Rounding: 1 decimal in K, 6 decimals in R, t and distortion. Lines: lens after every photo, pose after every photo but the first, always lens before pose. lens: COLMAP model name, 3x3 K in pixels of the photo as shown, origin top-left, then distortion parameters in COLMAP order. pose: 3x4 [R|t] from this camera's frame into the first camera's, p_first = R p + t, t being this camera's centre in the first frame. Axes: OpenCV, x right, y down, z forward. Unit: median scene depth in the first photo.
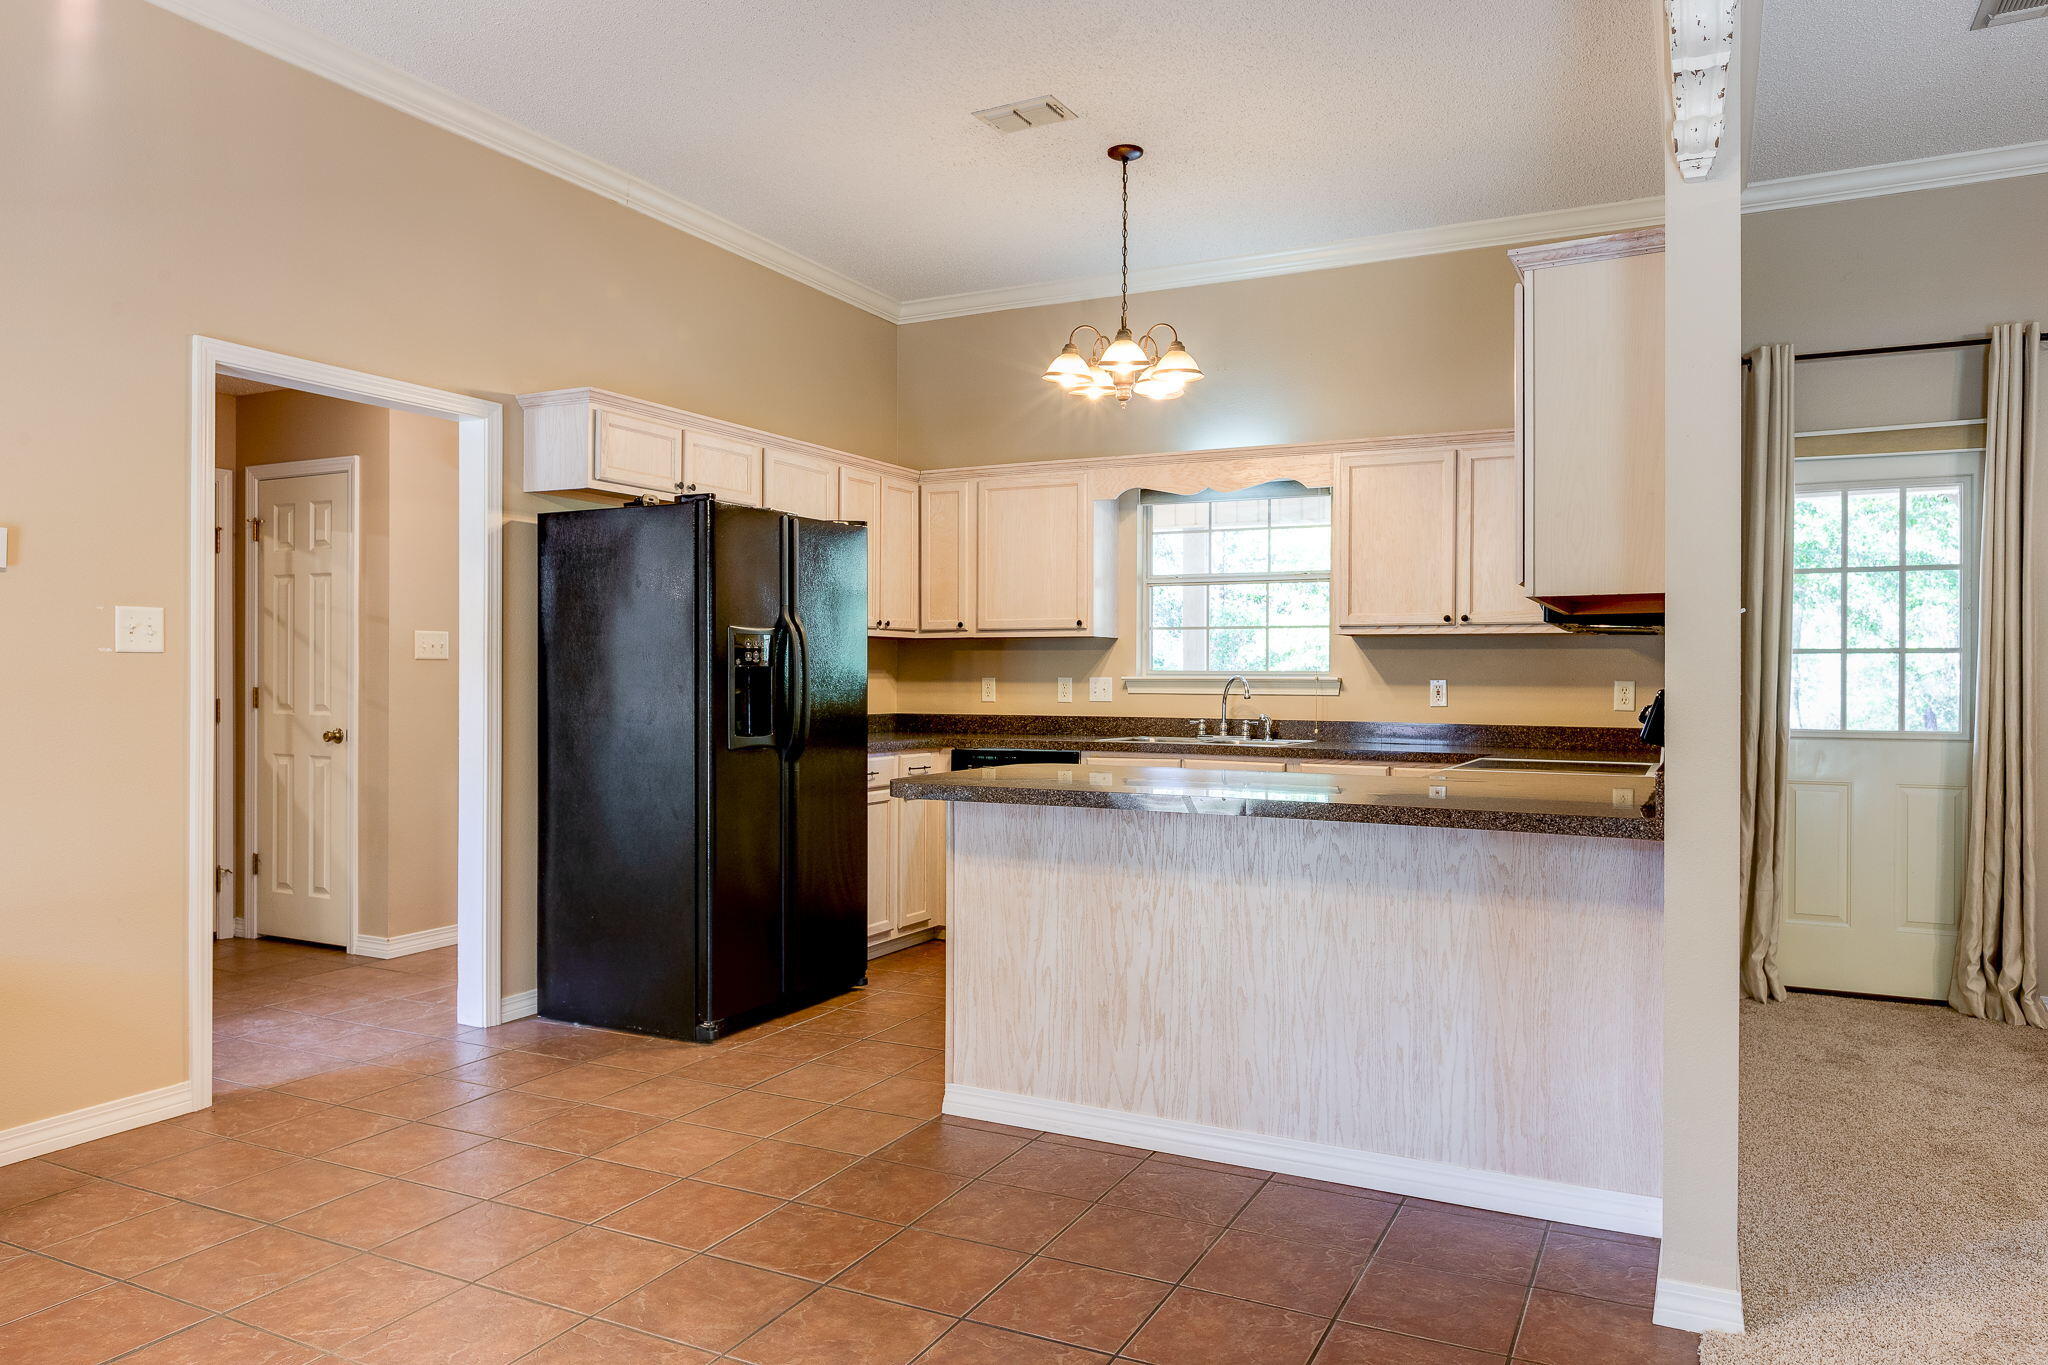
lens RADIAL K [[1319.6, 0, 1027.9], [0, 1319.6, 682.9], [0, 0, 1]] dist [0.003250, -0.002984]
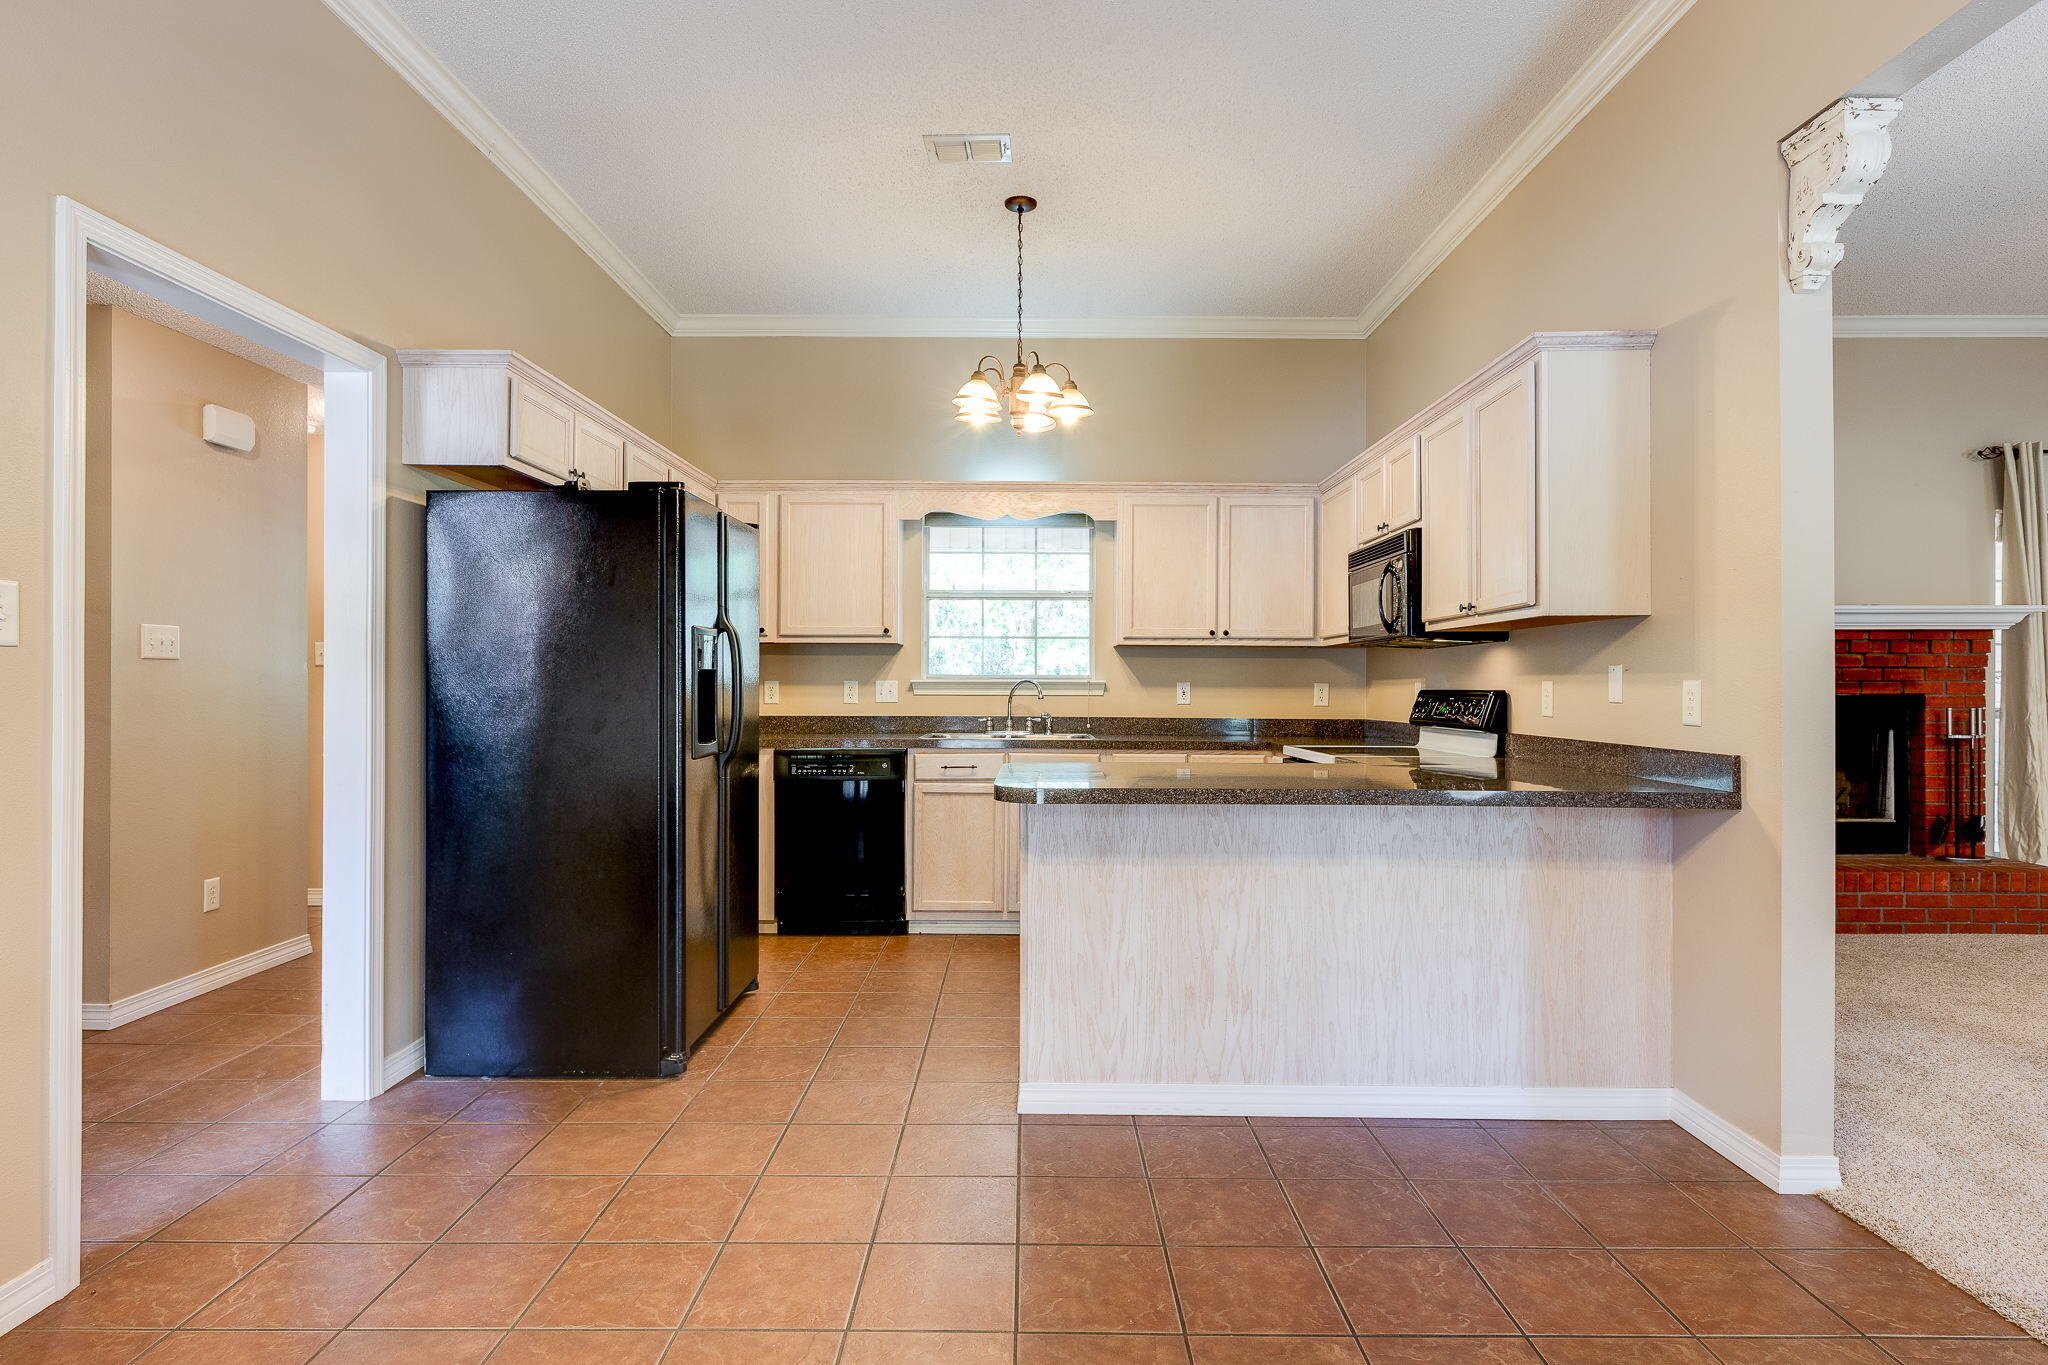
lens RADIAL K [[1067.7, 0, 1021.3], [0, 1067.7, 682.2], [0, 0, 1]] dist [0.000091, 0.001316]
pose [[0.900945, -0.001046, 0.433932, -0.348996], [0.001943, 0.999997, -0.001625, -0.001567], [-0.433929, 0.002307, 0.900944, 0.221811]]
